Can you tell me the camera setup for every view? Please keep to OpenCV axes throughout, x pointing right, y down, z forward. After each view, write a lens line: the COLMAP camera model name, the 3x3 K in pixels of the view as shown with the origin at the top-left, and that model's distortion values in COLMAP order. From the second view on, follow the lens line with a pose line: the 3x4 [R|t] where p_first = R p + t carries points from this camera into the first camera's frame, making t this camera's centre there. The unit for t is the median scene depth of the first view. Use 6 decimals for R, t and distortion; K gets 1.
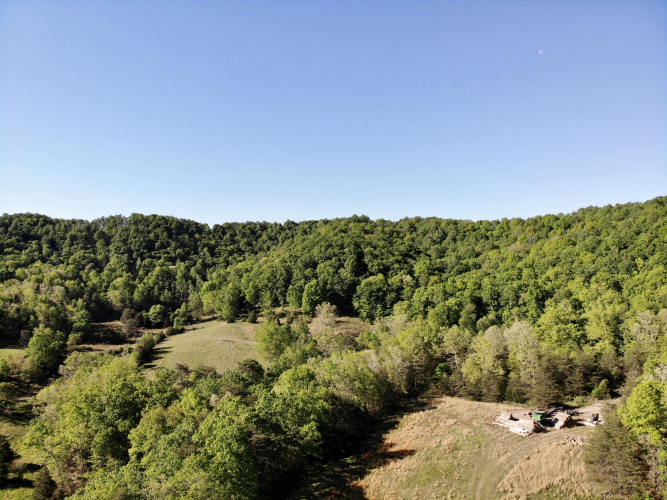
lens RADIAL K [[481.0, 0, 327.1], [0, 481.0, 247.9], [0, 0, 1]] dist [0.150107, -0.314604]
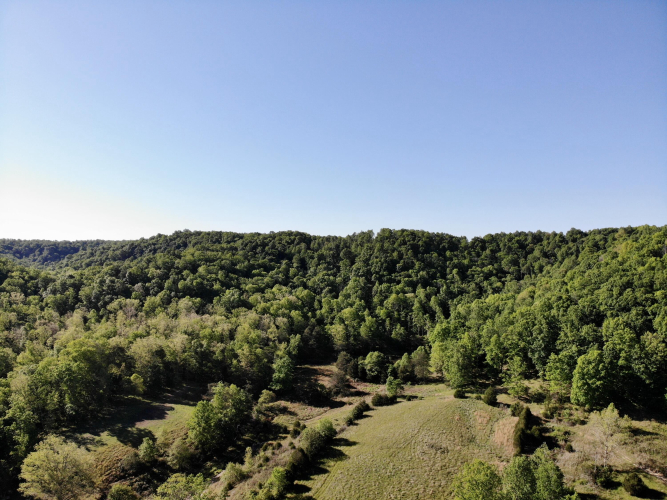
lens RADIAL K [[477.8, 0, 330.3], [0, 477.8, 253.6], [0, 0, 1]] dist [0.154186, -0.274565]
pose [[0.844715, 0.007514, -0.535164, 0.014006], [-0.000592, 0.999914, 0.013105, -0.045308], [0.535216, -0.010753, 0.844647, 0.223516]]
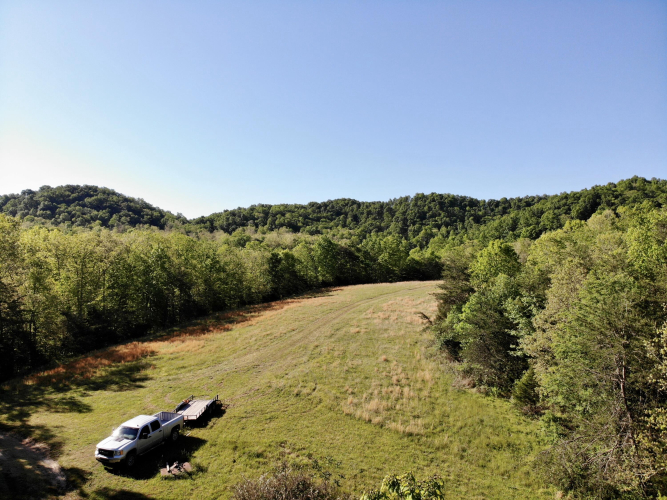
lens RADIAL K [[477.9, 0, 326.6], [0, 477.9, 251.0], [0, 0, 1]] dist [0.163812, -0.324984]
pose [[0.793030, 0.001173, -0.609181, 0.196620], [0.003634, 0.999971, 0.006656, 0.083240], [0.609171, -0.007492, 0.793003, -0.100941]]
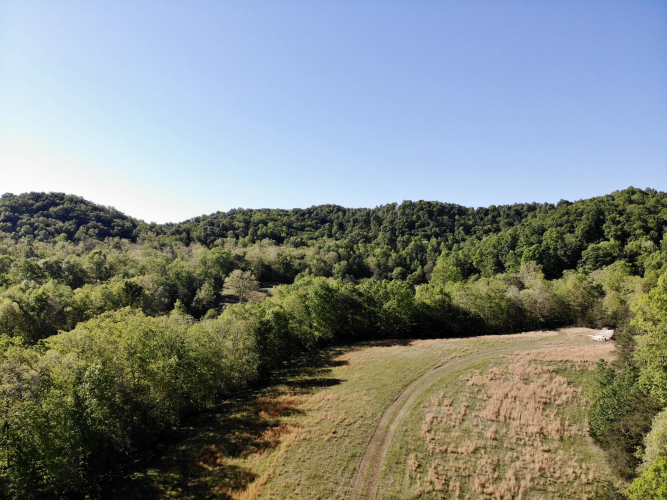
lens RADIAL K [[477.9, 0, 326.6], [0, 477.9, 251.0], [0, 0, 1]] dist [0.163812, -0.324984]
pose [[0.817395, 0.005653, -0.576050, 0.147450], [0.000872, 0.999939, 0.011051, 0.049287], [0.576077, -0.009535, 0.817340, -0.056107]]
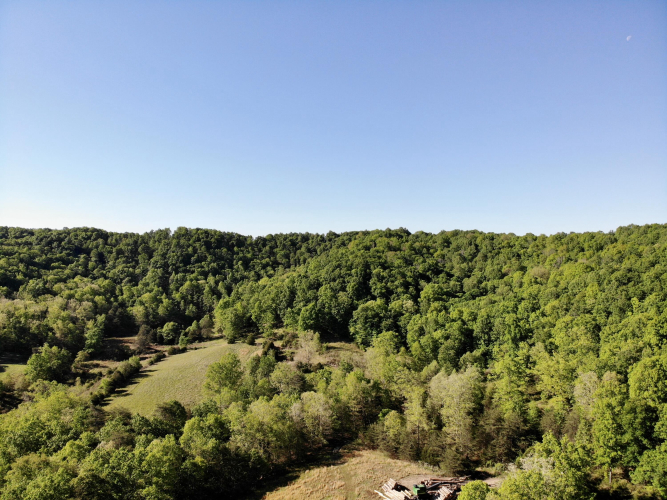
lens RADIAL K [[481.0, 0, 327.1], [0, 481.0, 247.9], [0, 0, 1]] dist [0.150107, -0.314604]
pose [[0.986703, 0.006468, -0.162404, 0.121824], [-0.006671, 0.999977, -0.000704, -0.035321], [0.162396, 0.001778, 0.986724, 0.012313]]
